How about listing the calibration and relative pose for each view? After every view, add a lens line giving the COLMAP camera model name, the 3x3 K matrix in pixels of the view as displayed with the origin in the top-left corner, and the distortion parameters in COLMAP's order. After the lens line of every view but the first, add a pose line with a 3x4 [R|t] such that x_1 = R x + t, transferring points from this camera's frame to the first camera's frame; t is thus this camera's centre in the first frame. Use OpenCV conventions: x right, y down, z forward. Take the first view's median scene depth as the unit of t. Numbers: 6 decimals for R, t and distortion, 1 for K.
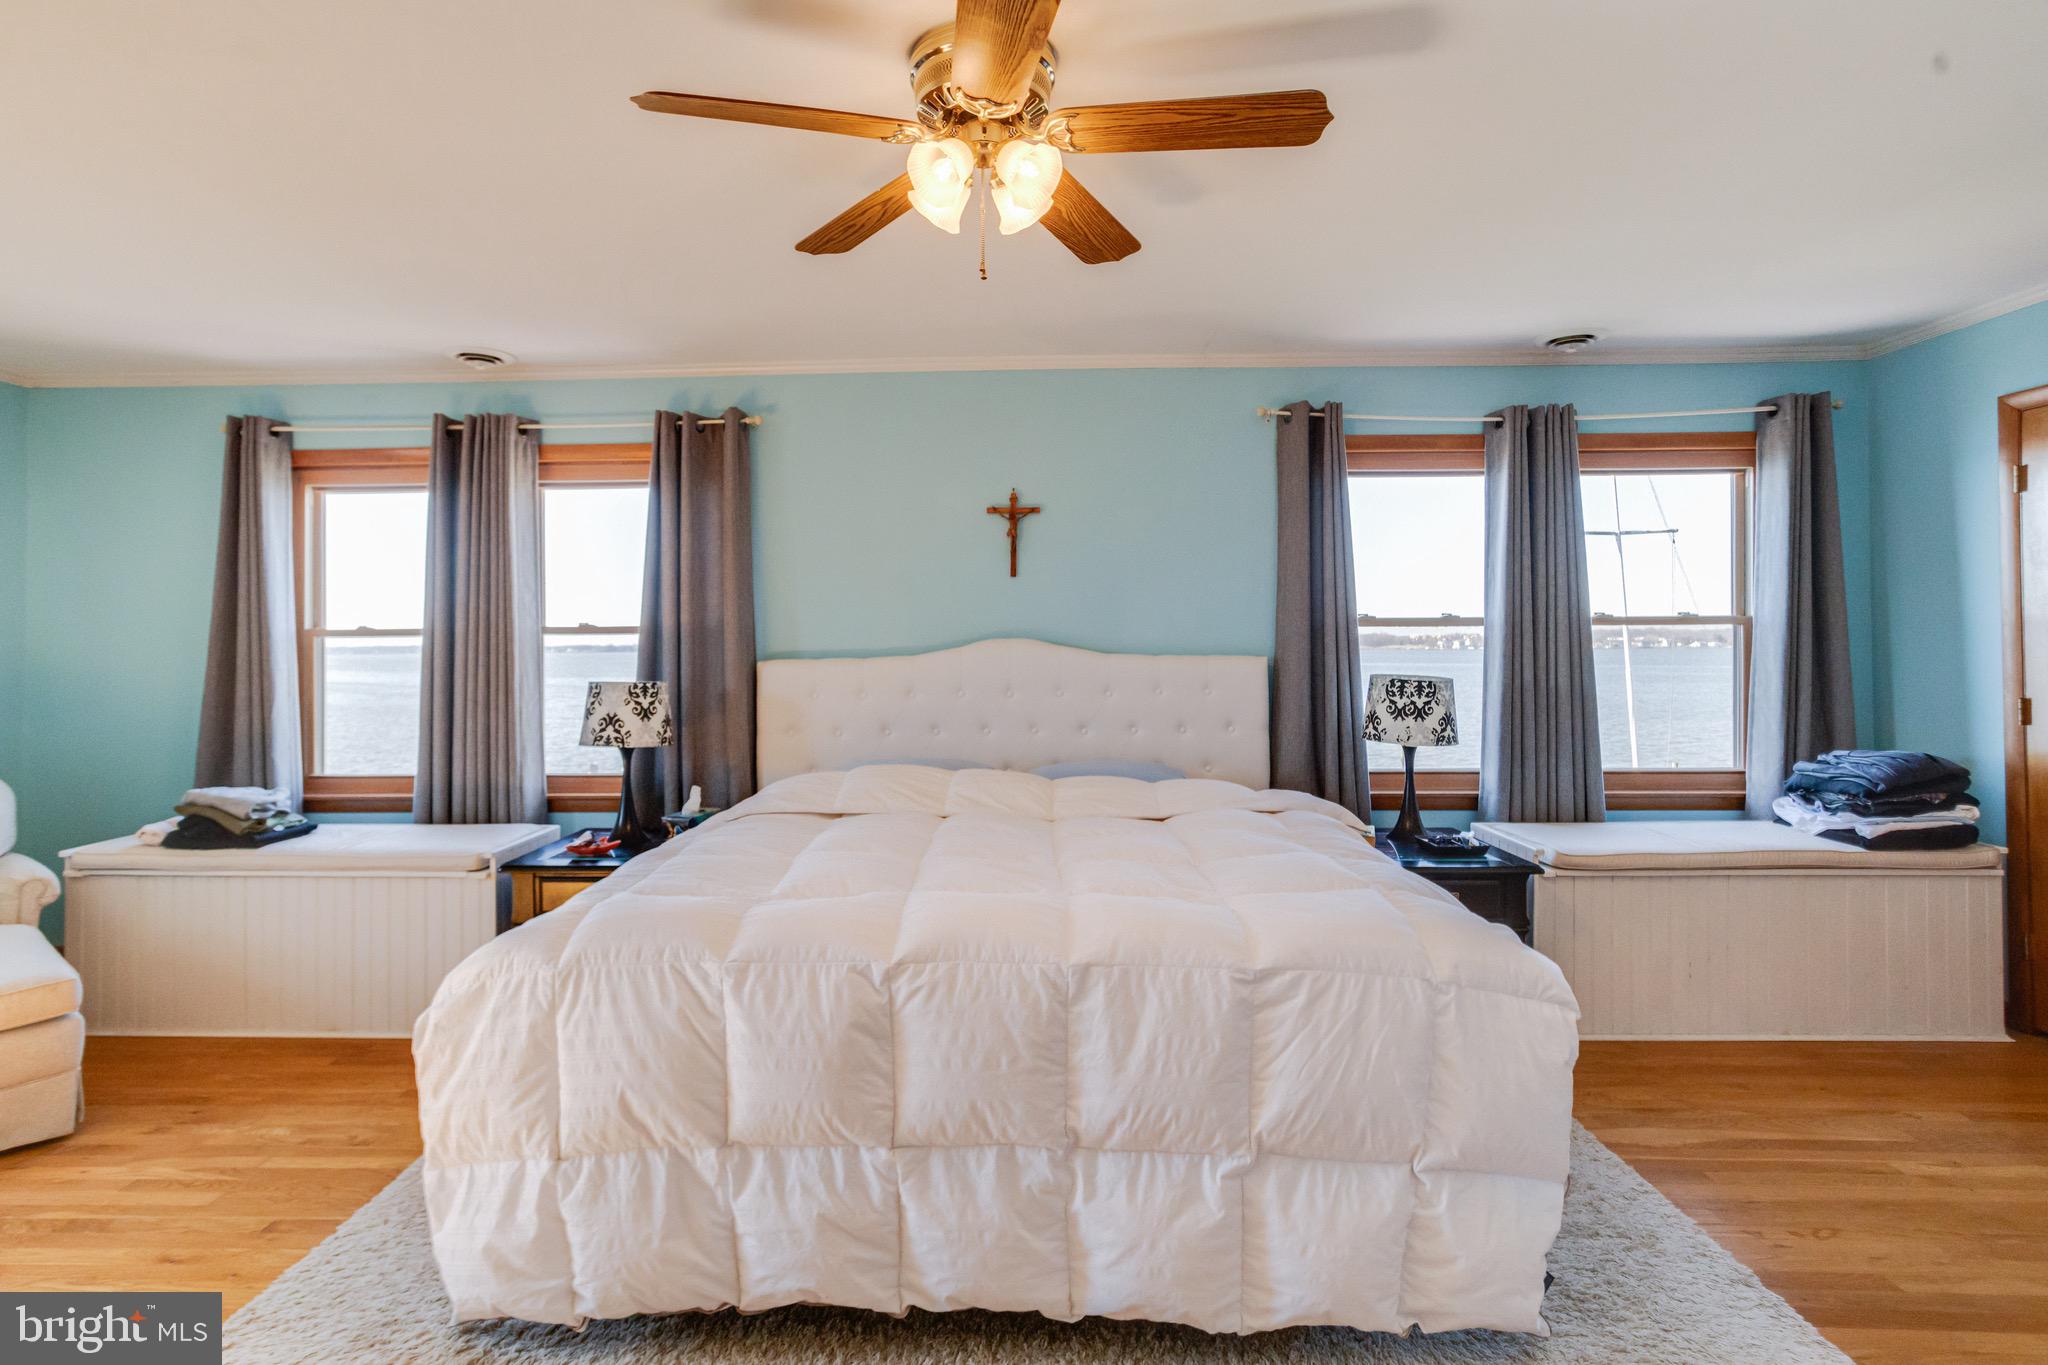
lens RADIAL K [[1009.5, 0, 1004.2], [0, 1009.5, 653.3], [0, 0, 1]] dist [-0.027102, 0.018557]
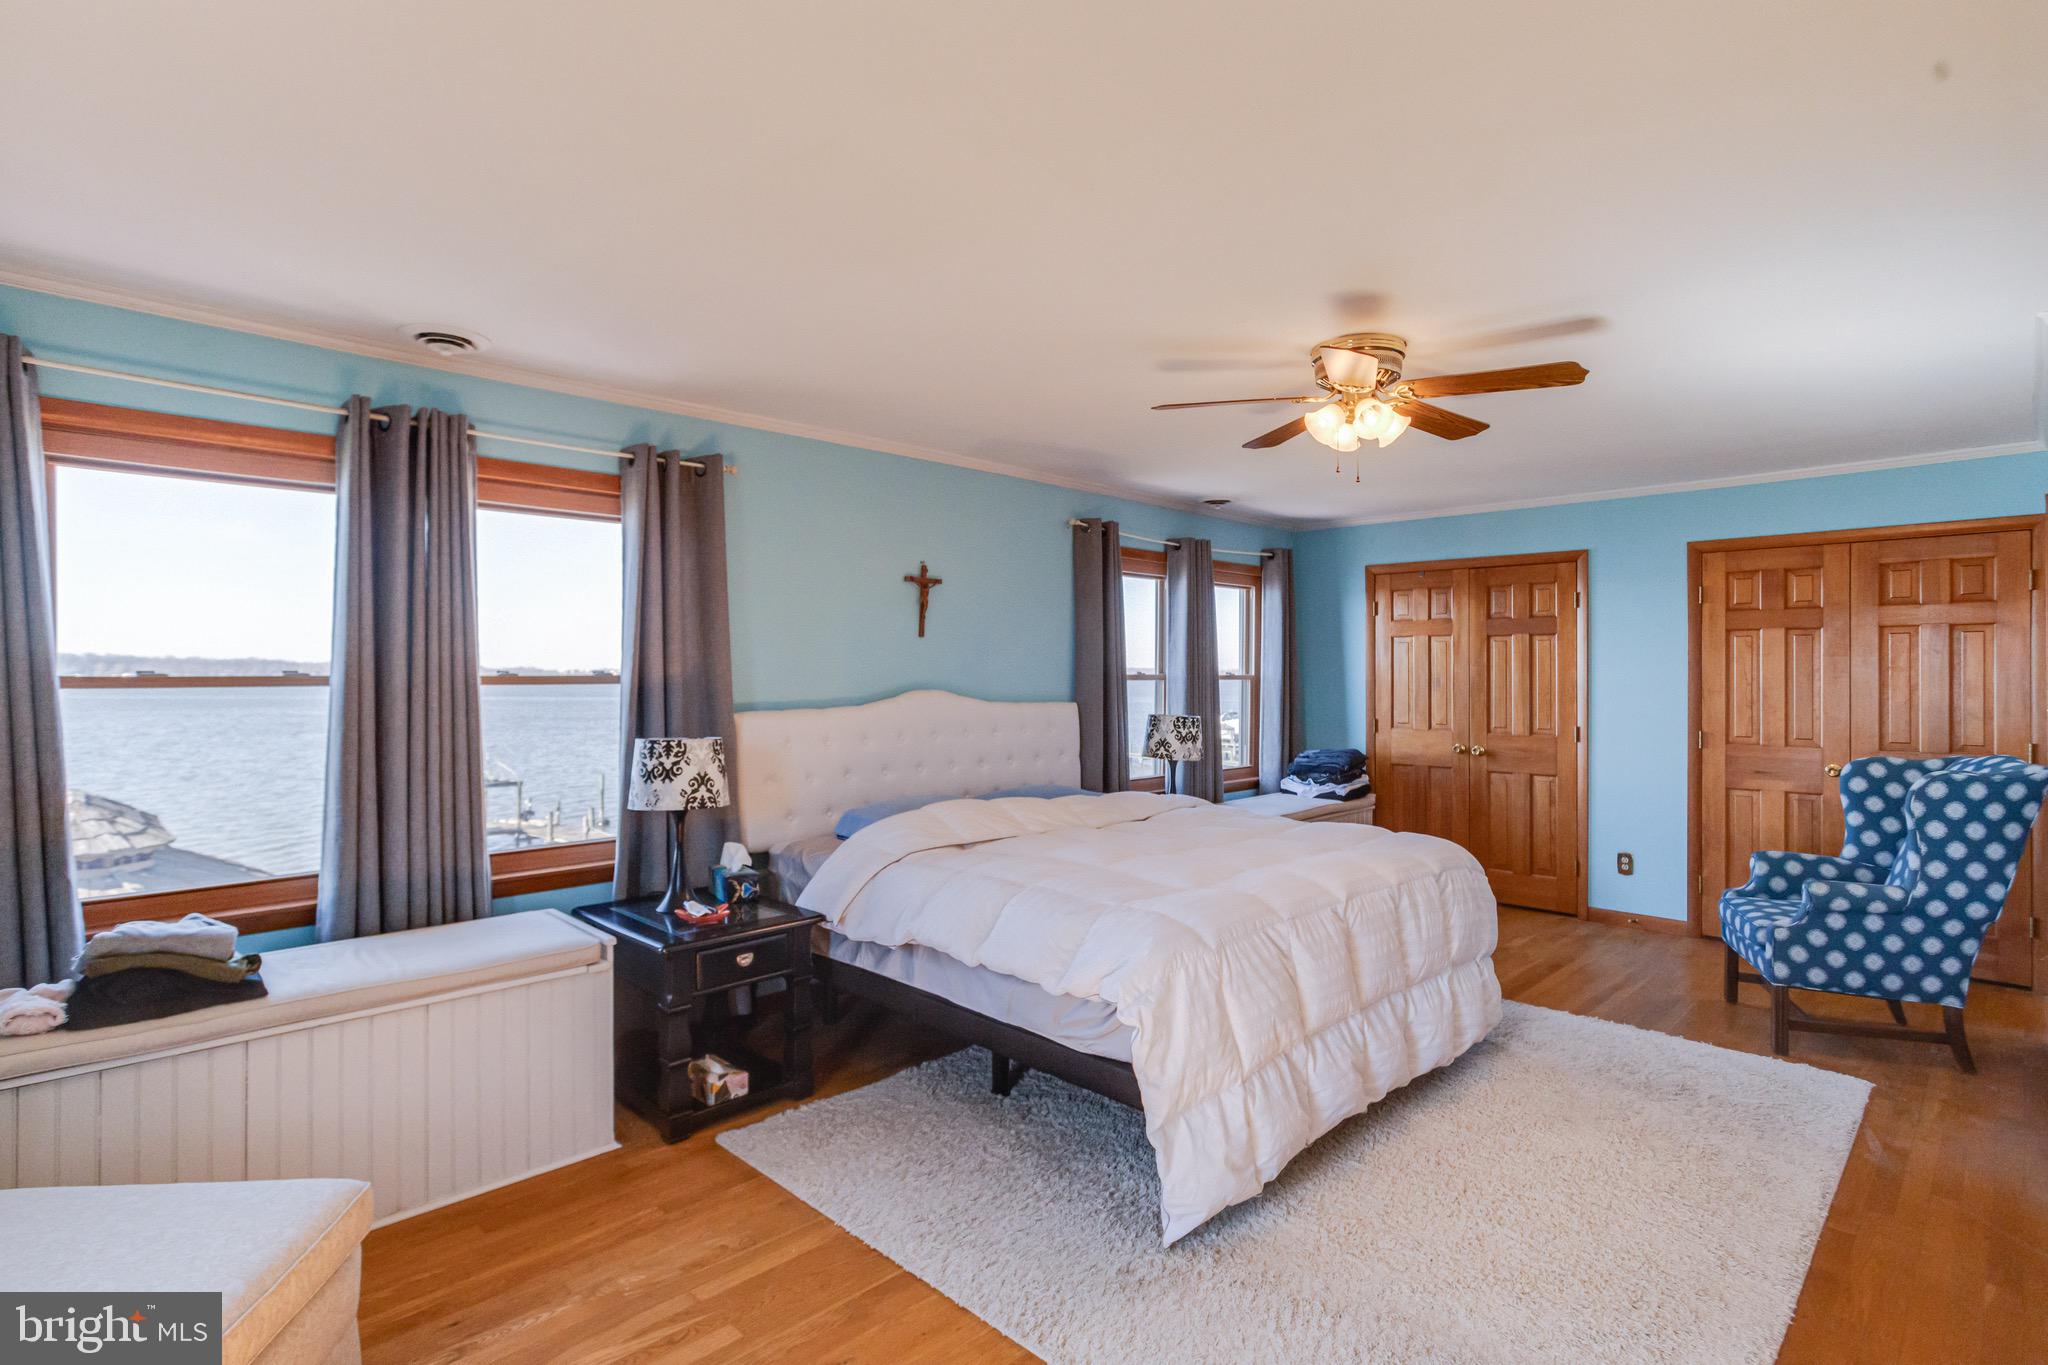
lens RADIAL K [[1009.5, 0, 1008.7], [0, 1009.5, 671.4], [0, 0, 1]] dist [-0.027102, 0.018557]
pose [[0.691088, 0.008666, 0.722719, -0.797394], [-0.003711, 0.999957, -0.008441, -0.026291], [-0.722762, 0.003151, 0.691090, 0.121840]]
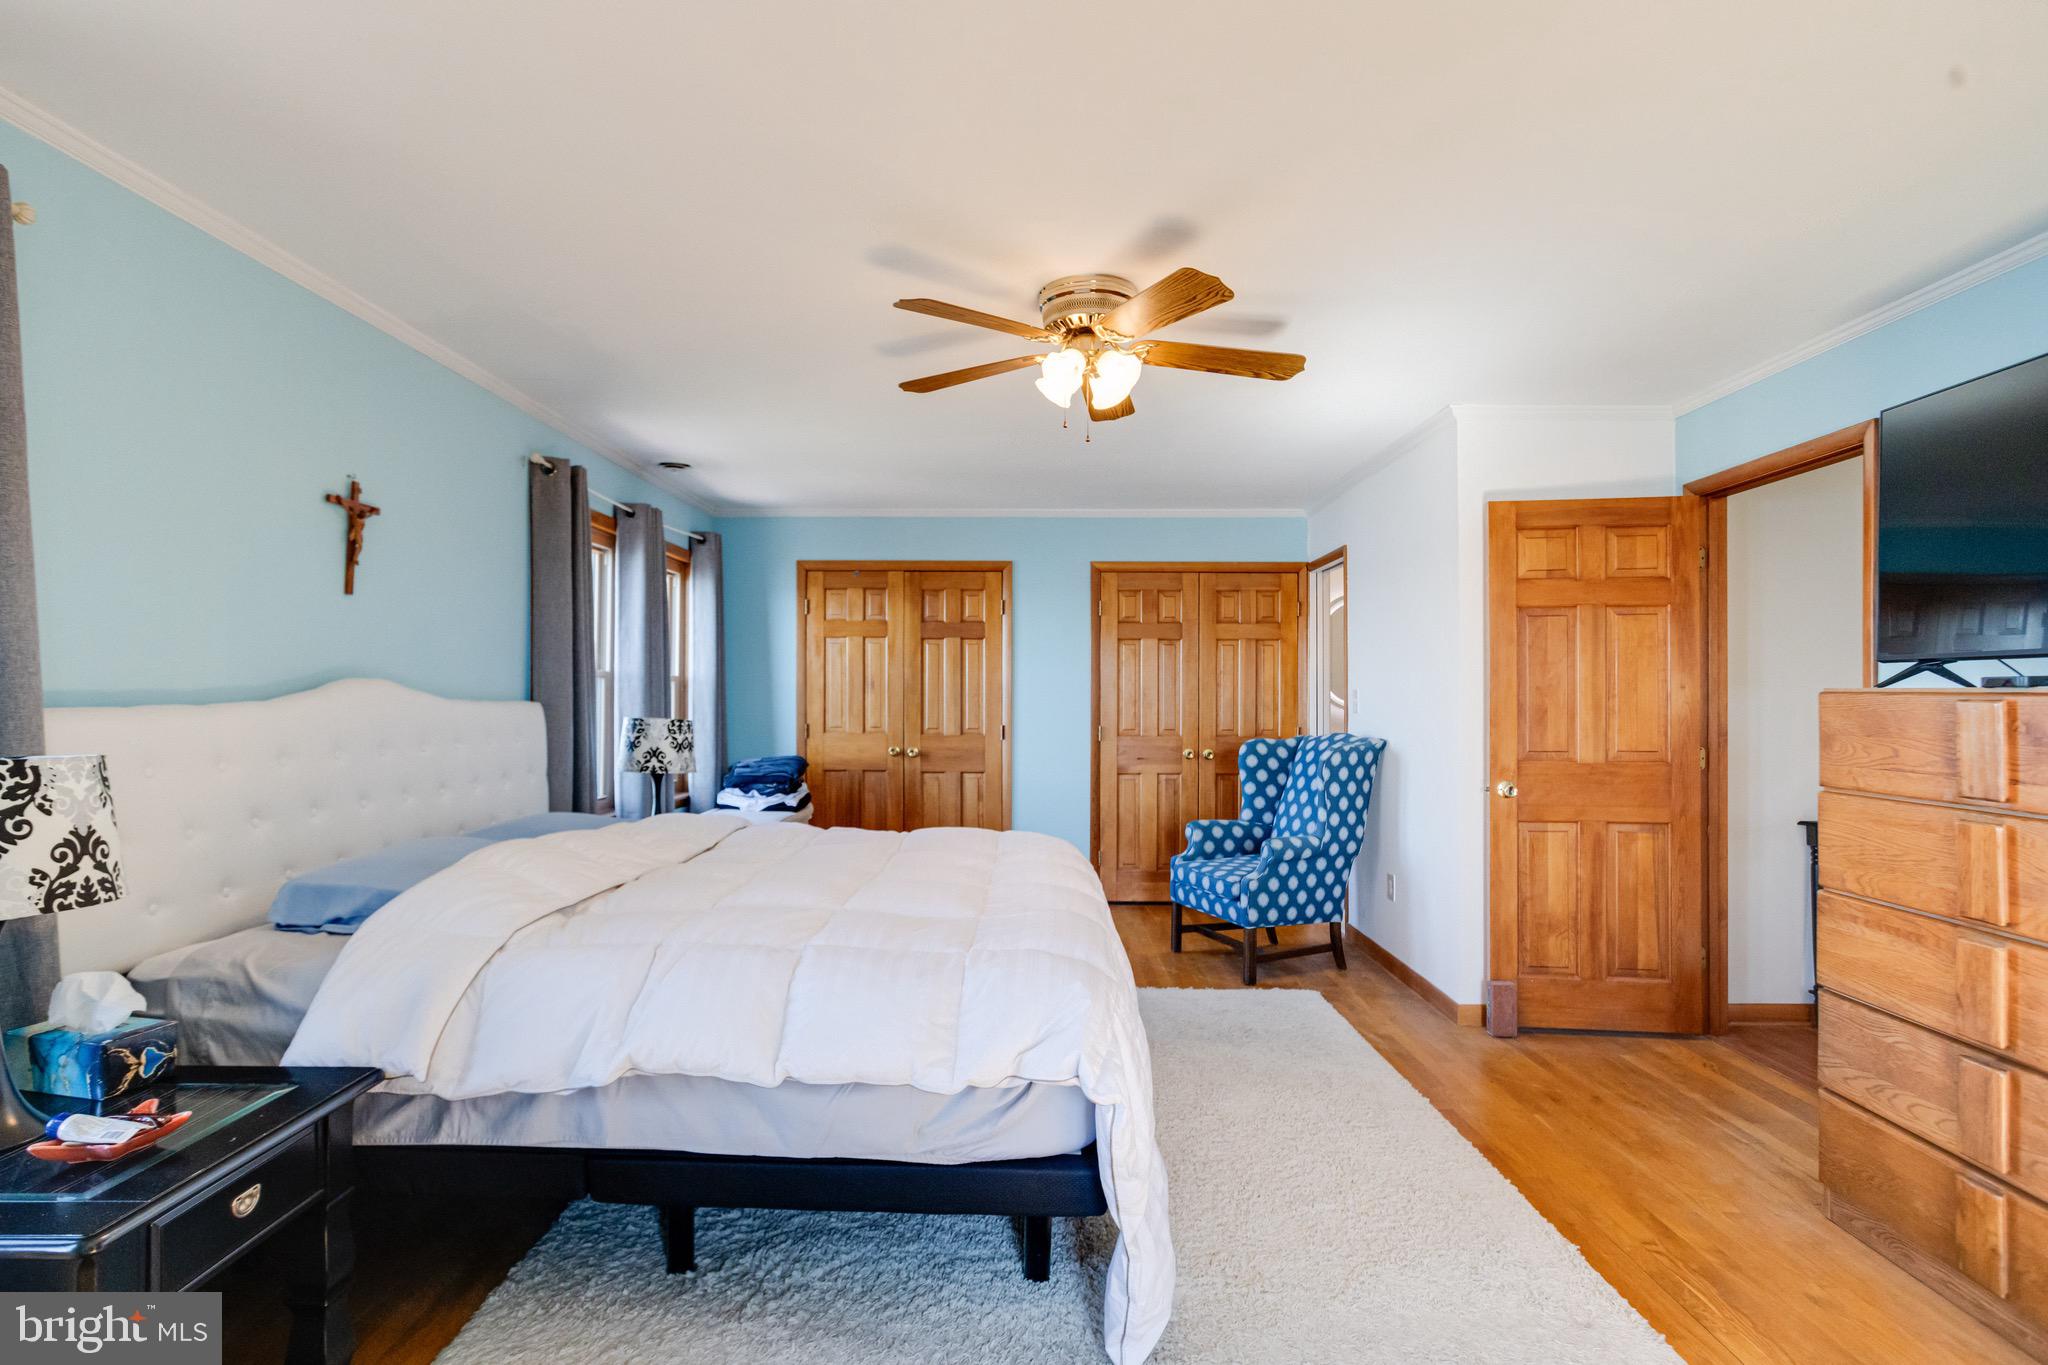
lens RADIAL K [[1009.5, 0, 1005.2], [0, 1009.5, 692.1], [0, 0, 1]] dist [-0.027102, 0.018557]
pose [[-0.006554, 0.010461, 0.999924, -0.753122], [-0.000313, 0.999945, -0.010463, 0.004157], [-0.999978, -0.000382, -0.006550, 0.545818]]
